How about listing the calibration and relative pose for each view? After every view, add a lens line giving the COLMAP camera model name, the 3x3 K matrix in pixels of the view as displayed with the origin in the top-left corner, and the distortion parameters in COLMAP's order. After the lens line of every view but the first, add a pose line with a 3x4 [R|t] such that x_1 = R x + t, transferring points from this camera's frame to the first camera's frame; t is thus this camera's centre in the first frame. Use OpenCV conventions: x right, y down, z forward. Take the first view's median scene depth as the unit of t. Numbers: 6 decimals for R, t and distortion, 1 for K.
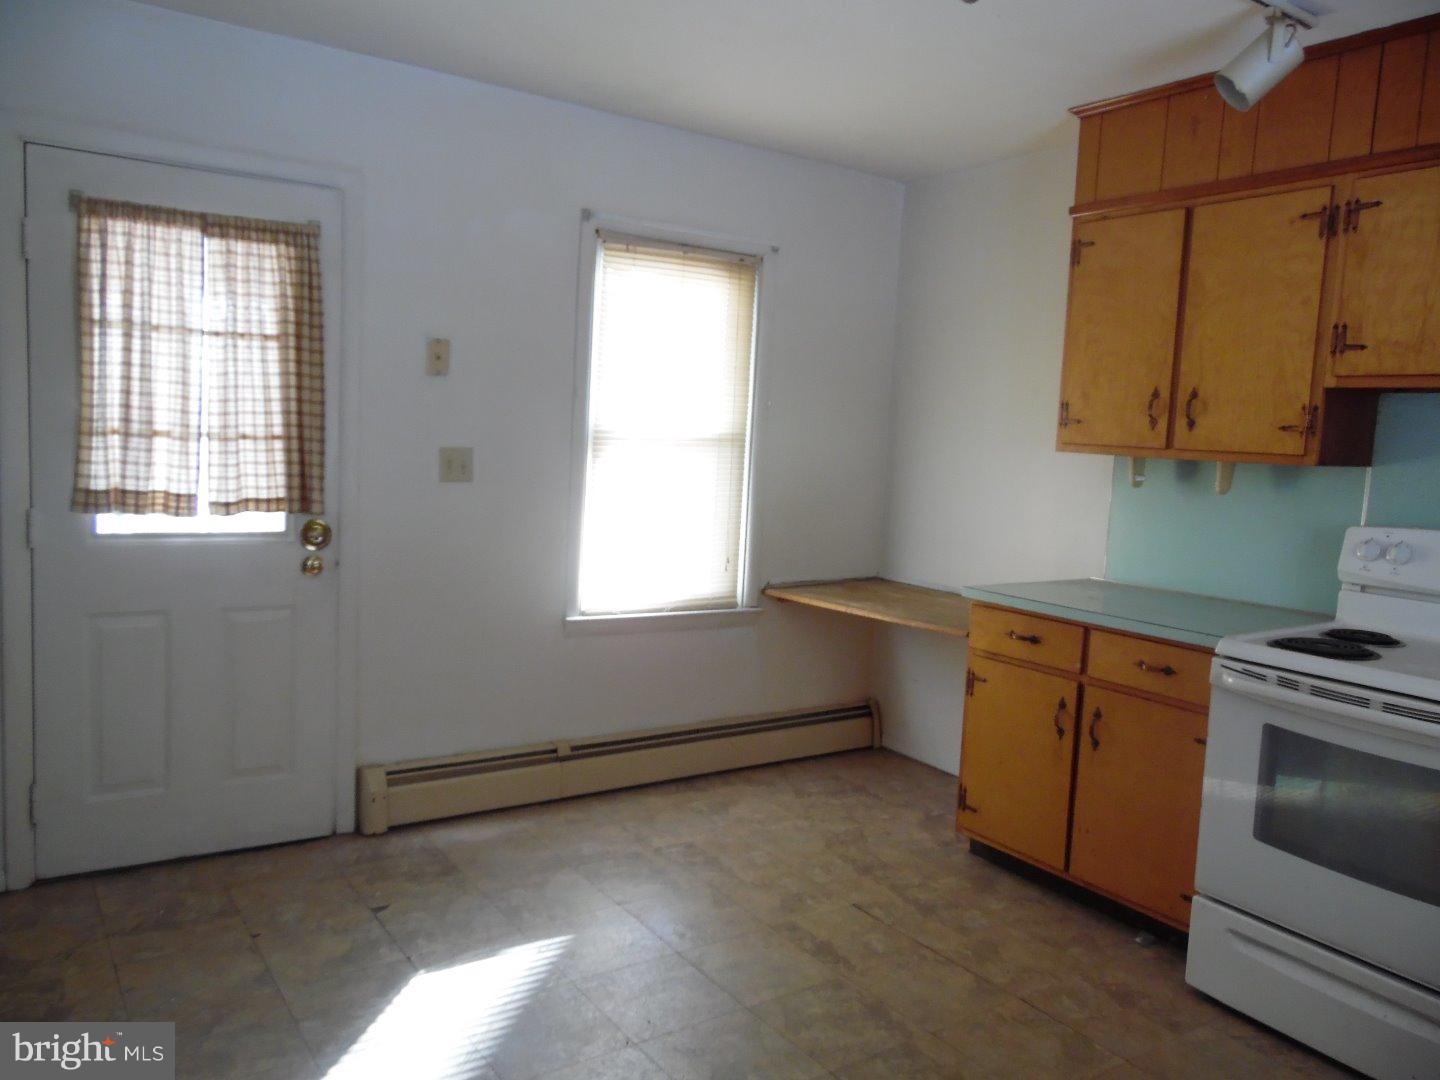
lens RADIAL K [[1092.2, 0, 720.0], [0, 1092.2, 540.0], [0, 0, 1]] dist [-0.011860, 0.055365]
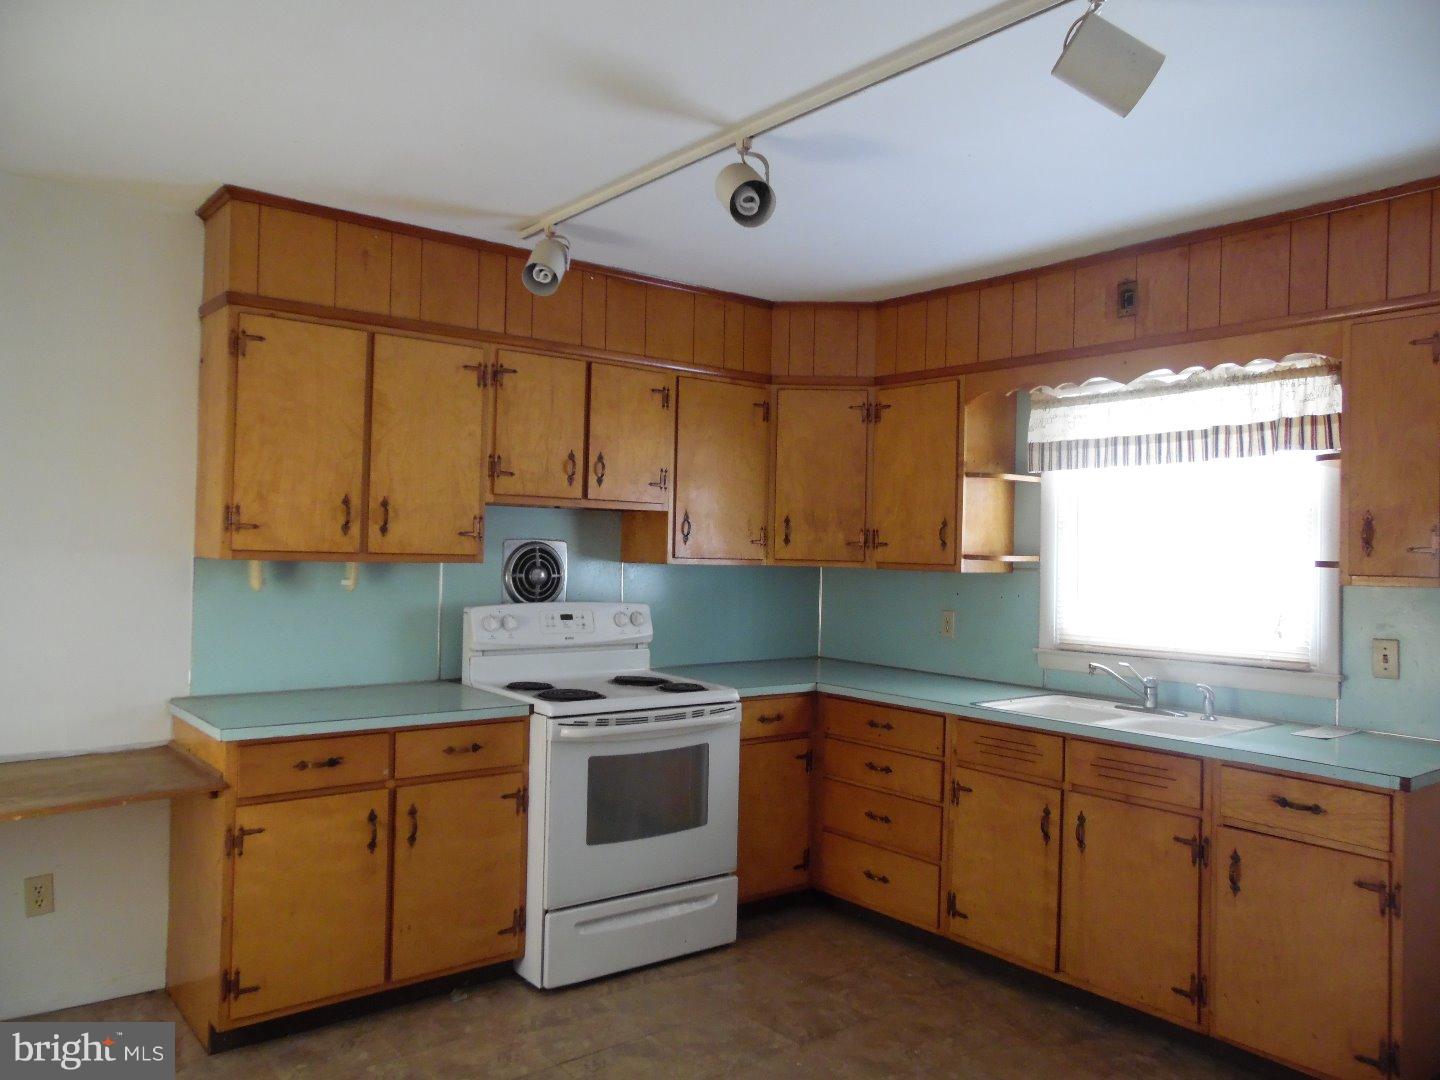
lens RADIAL K [[1092.2, 0, 720.0], [0, 1092.2, 540.0], [0, 0, 1]] dist [-0.011860, 0.055365]
pose [[-0.073201, -0.040570, 0.996492, -0.719450], [0.076330, 0.996014, 0.046158, -0.126539], [-0.994392, 0.079441, -0.069812, 0.777900]]
